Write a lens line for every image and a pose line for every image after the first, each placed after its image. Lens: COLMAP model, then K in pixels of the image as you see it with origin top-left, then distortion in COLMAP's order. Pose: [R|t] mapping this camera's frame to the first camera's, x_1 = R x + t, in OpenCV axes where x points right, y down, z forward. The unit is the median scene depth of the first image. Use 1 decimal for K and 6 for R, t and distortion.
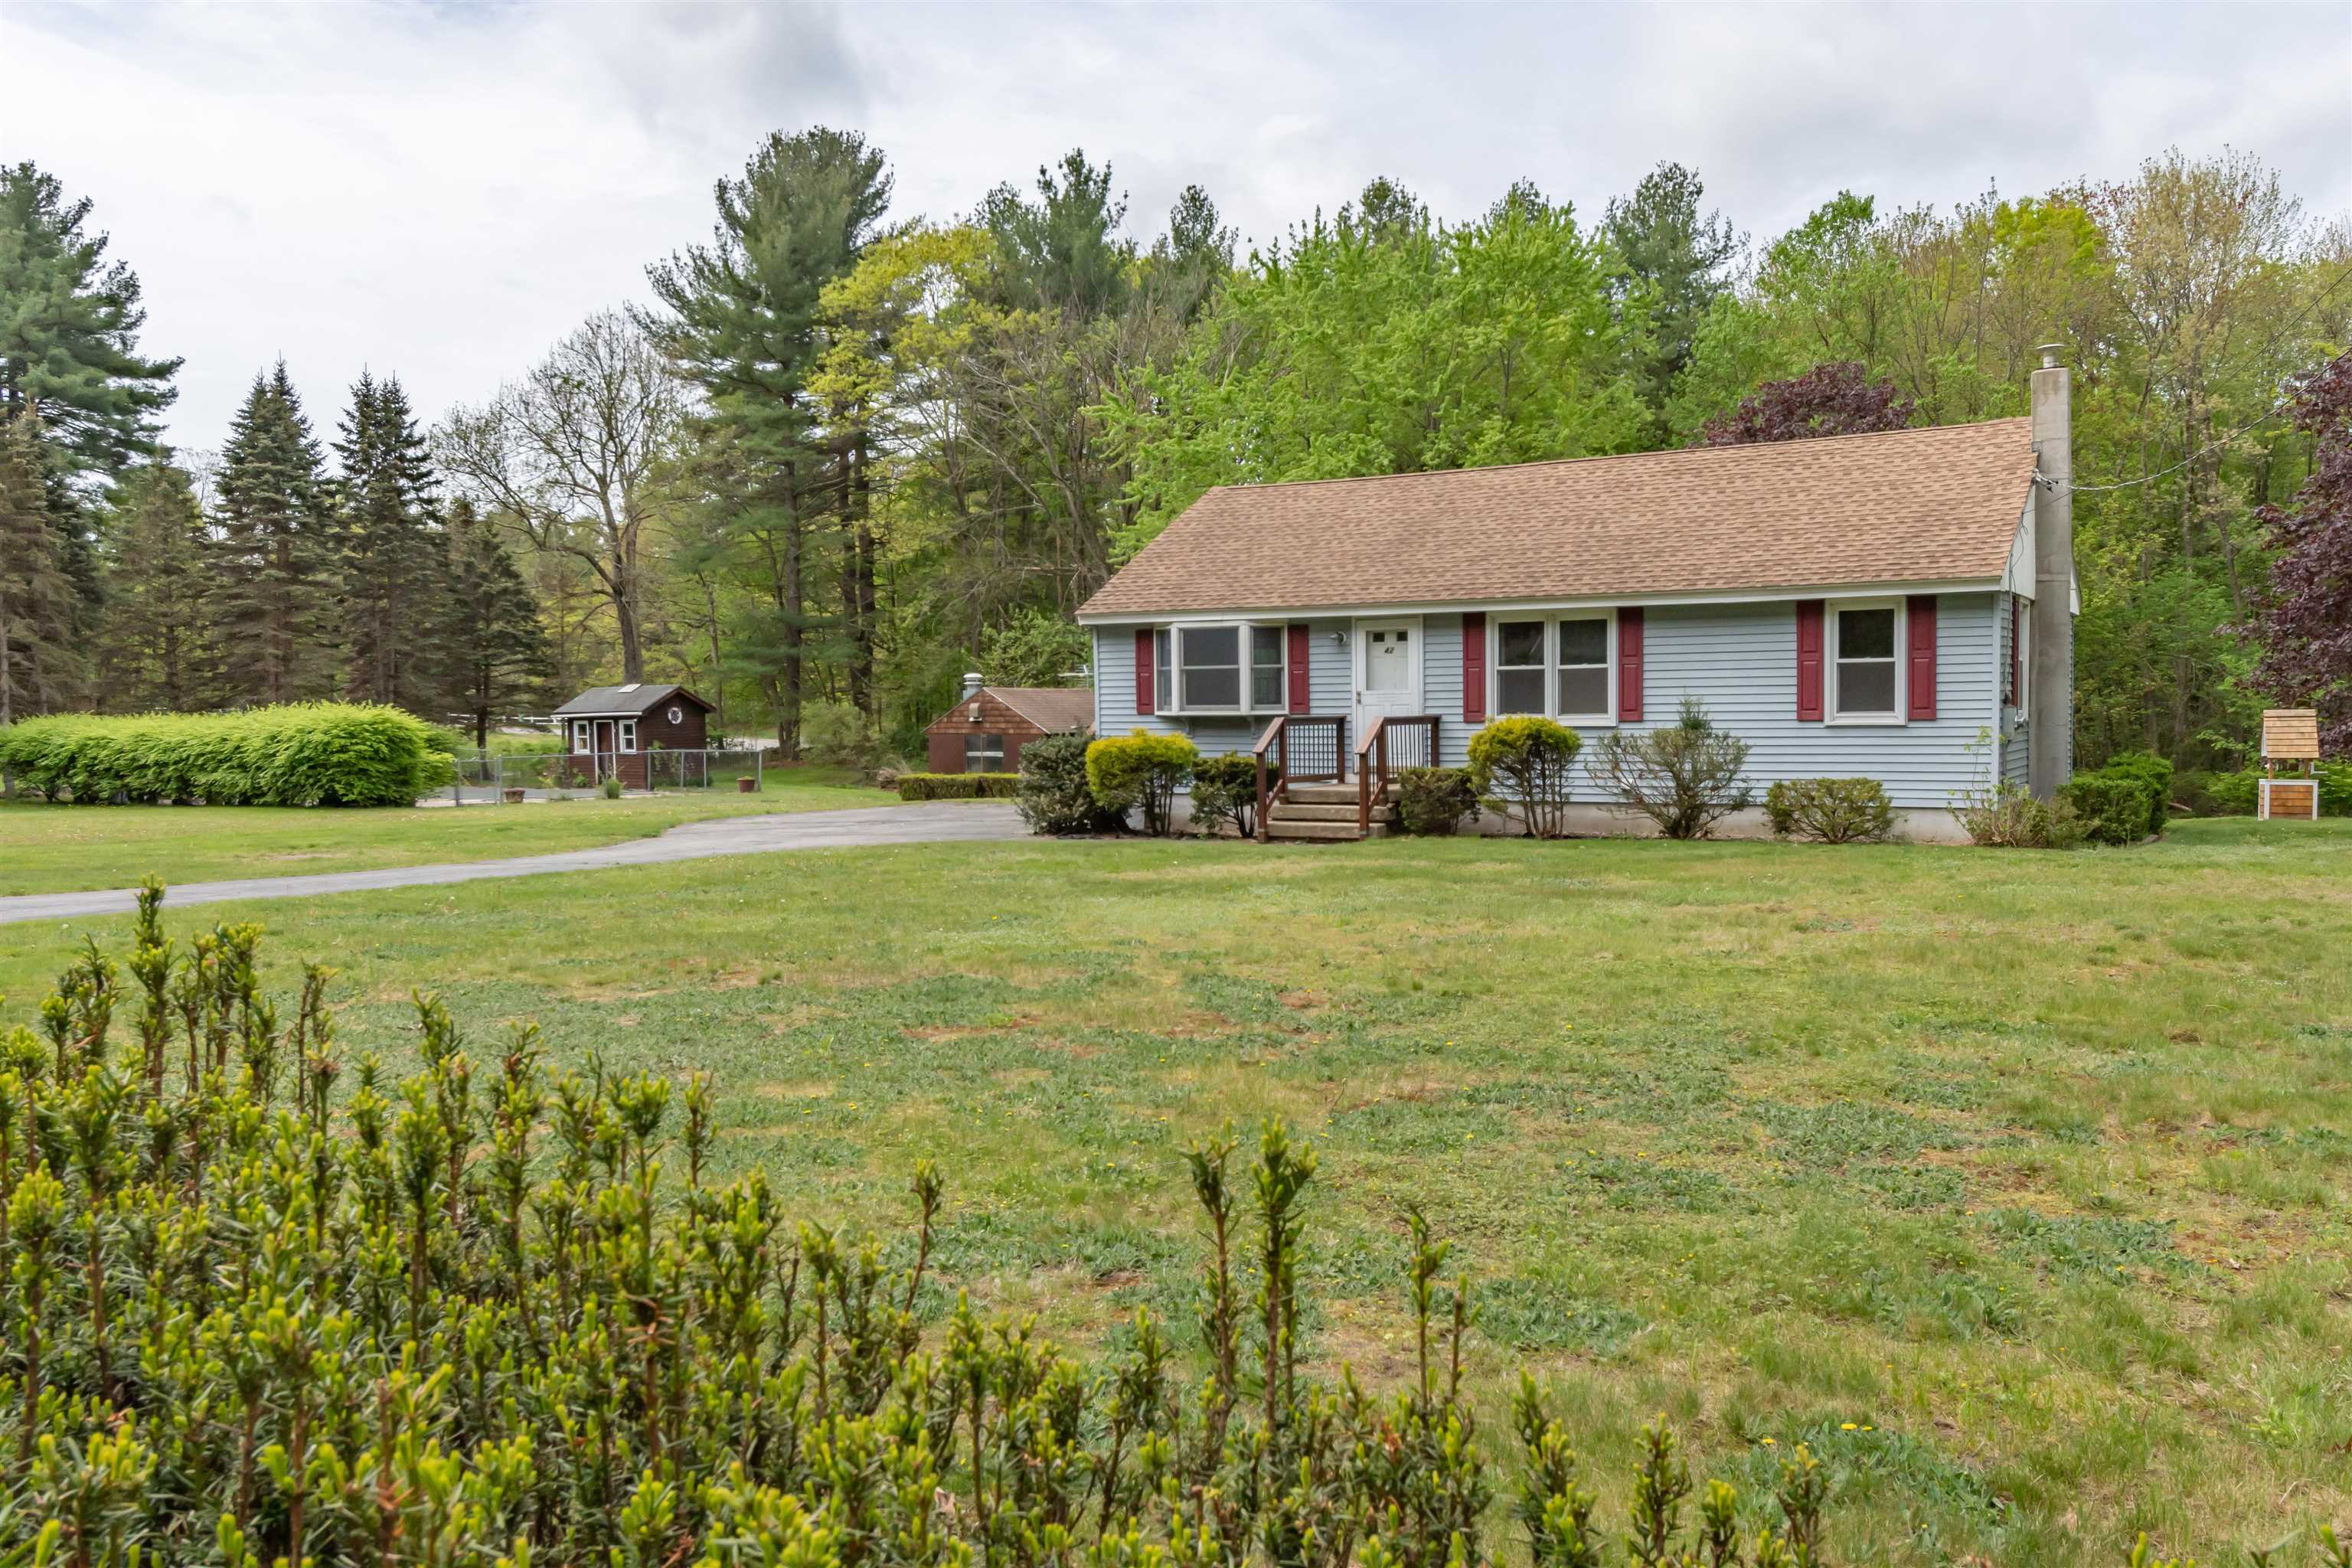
lens RADIAL K [[1962.6, 0, 1176.0], [0, 1962.6, 784.0], [0, 0, 1]] dist [-0.000704, 0.018494]
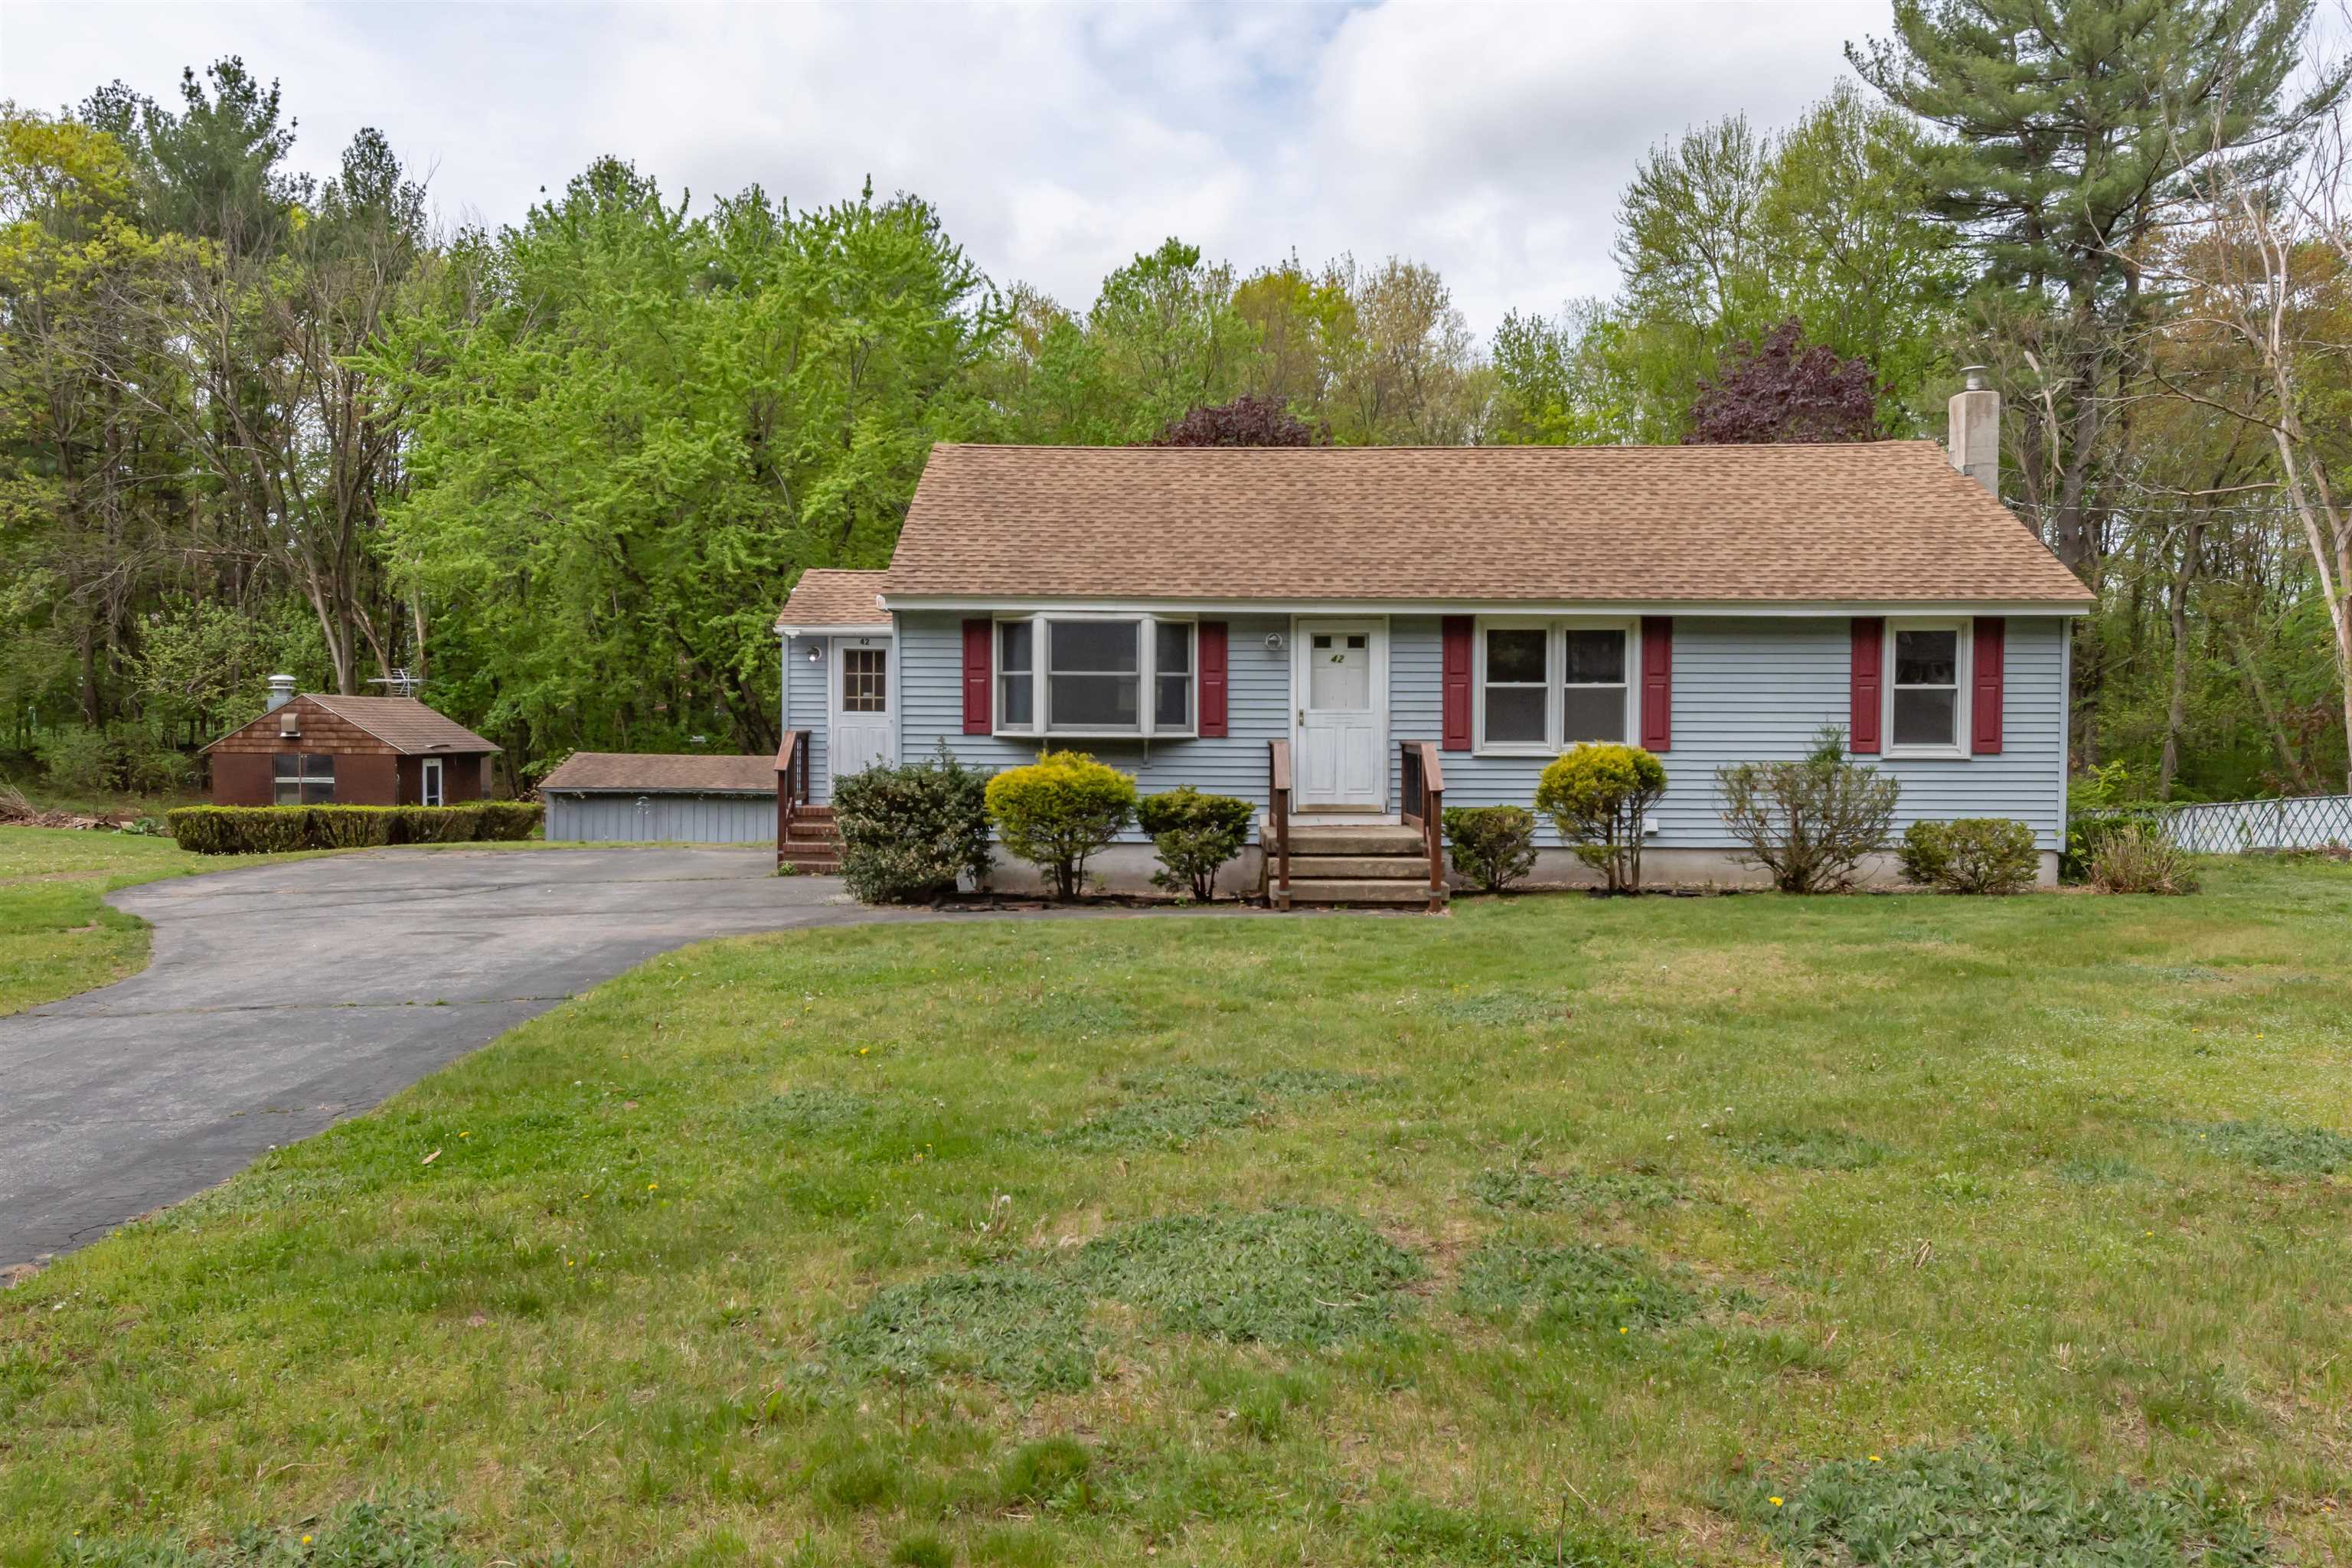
lens RADIAL K [[1779.9, 0, 1183.1], [0, 1779.9, 799.5], [0, 0, 1]] dist [0.030116, -0.044202]
pose [[0.853425, -0.005529, 0.521187, -0.361446], [0.005653, 0.999983, 0.001351, -0.014013], [-0.521186, 0.001793, 0.853441, 0.469171]]
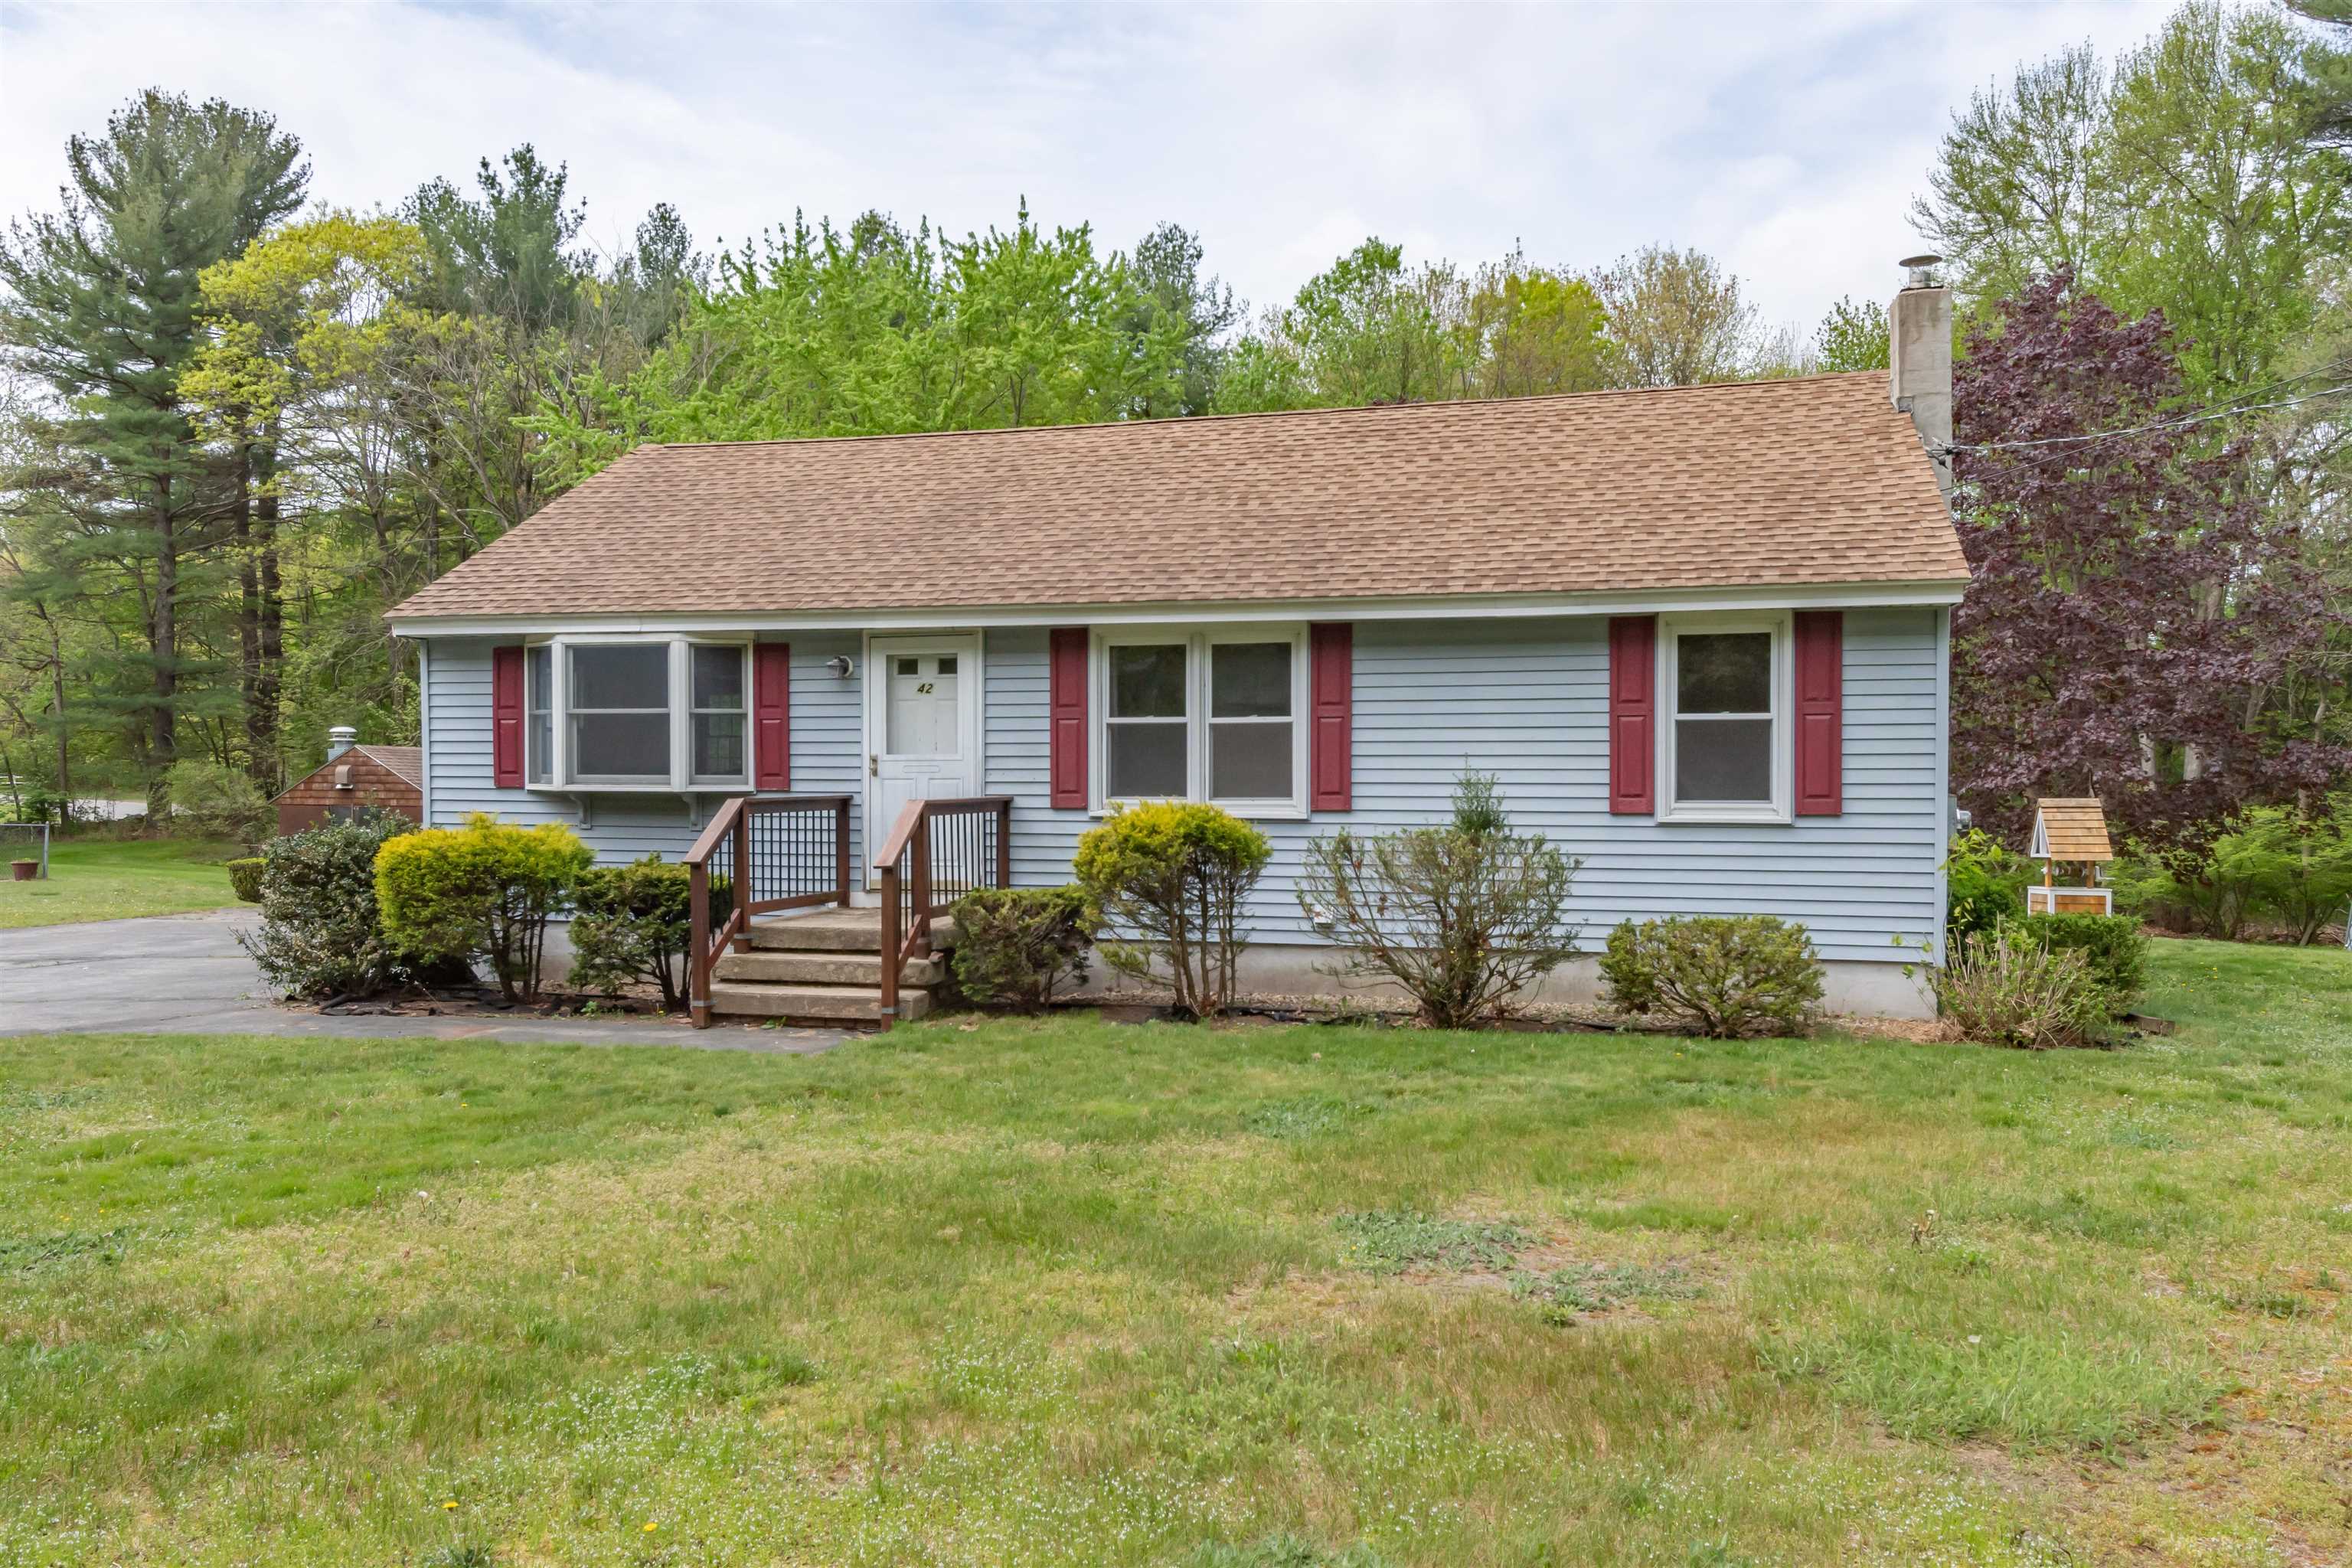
lens RADIAL K [[1779.9, 0, 1183.1], [0, 1779.9, 799.5], [0, 0, 1]] dist [0.030116, -0.044202]
pose [[0.959566, 0.009251, 0.281332, 0.034445], [-0.001967, 0.999656, -0.026162, -0.022039], [-0.281478, 0.024551, 0.959254, 0.508155]]
